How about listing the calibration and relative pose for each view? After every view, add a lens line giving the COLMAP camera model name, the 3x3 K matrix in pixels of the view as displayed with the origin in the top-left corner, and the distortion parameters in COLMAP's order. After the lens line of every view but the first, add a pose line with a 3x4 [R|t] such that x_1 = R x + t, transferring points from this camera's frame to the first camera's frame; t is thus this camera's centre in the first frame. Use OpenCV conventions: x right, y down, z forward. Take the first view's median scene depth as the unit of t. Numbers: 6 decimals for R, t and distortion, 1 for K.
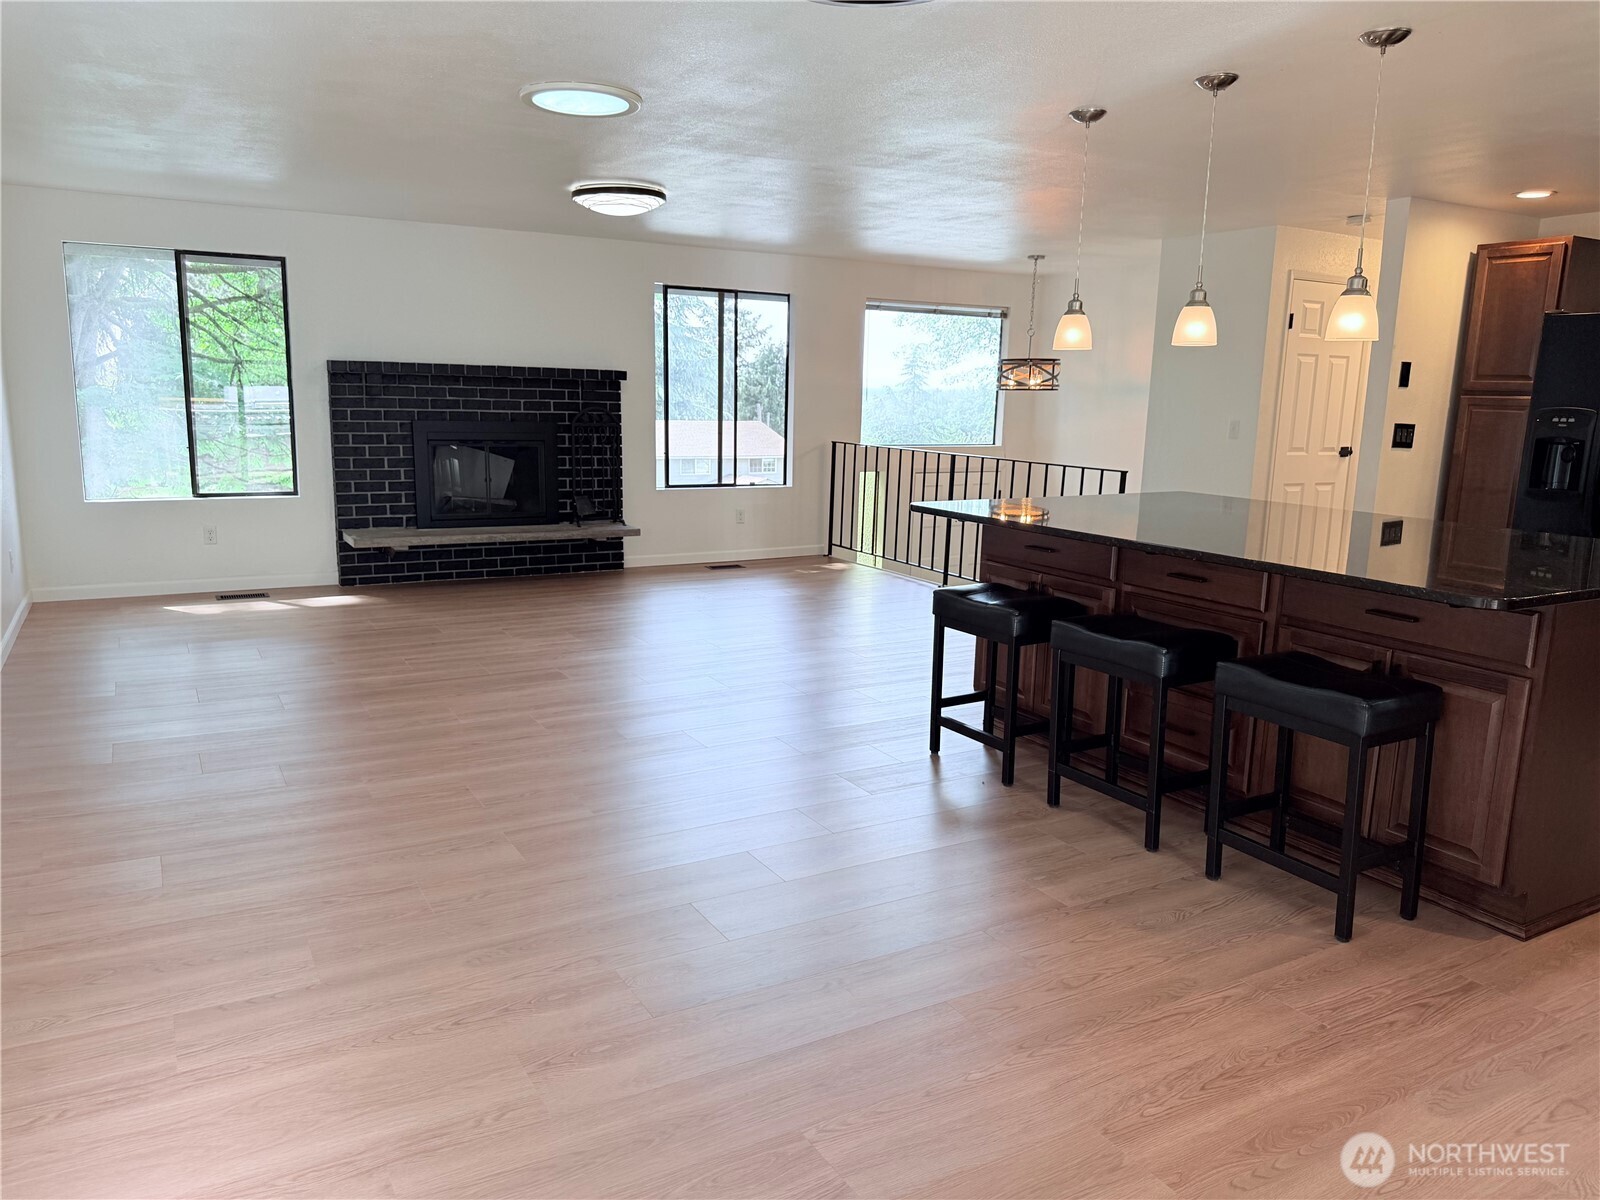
lens RADIAL K [[1128.3, 0, 800.0], [0, 1128.3, 609.5], [0, 0, 1]] dist [0.133113, -0.233067]
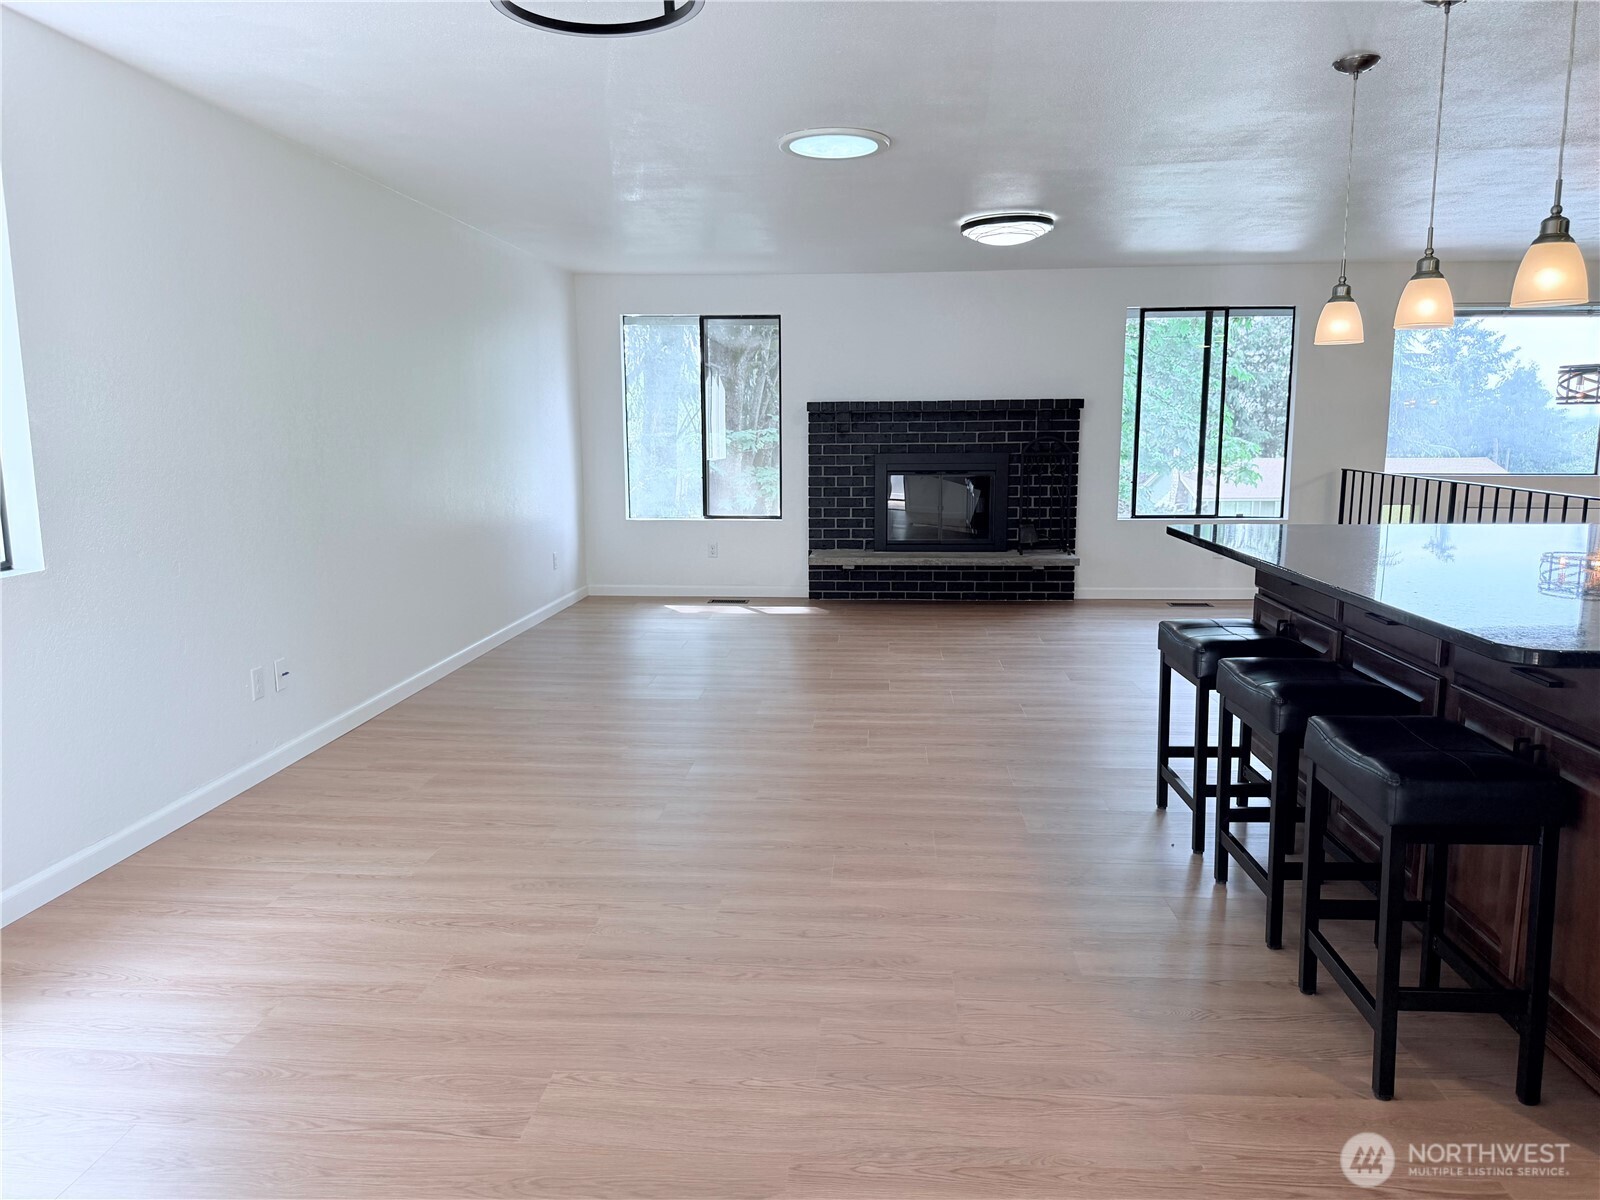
lens RADIAL K [[1128.3, 0, 800.0], [0, 1128.3, 609.5], [0, 0, 1]] dist [0.133113, -0.233067]
pose [[0.831502, 0.063435, -0.551889, 0.210635], [-0.083494, 0.996445, -0.011262, 0.003624], [0.549212, 0.055444, 0.833842, 0.055328]]
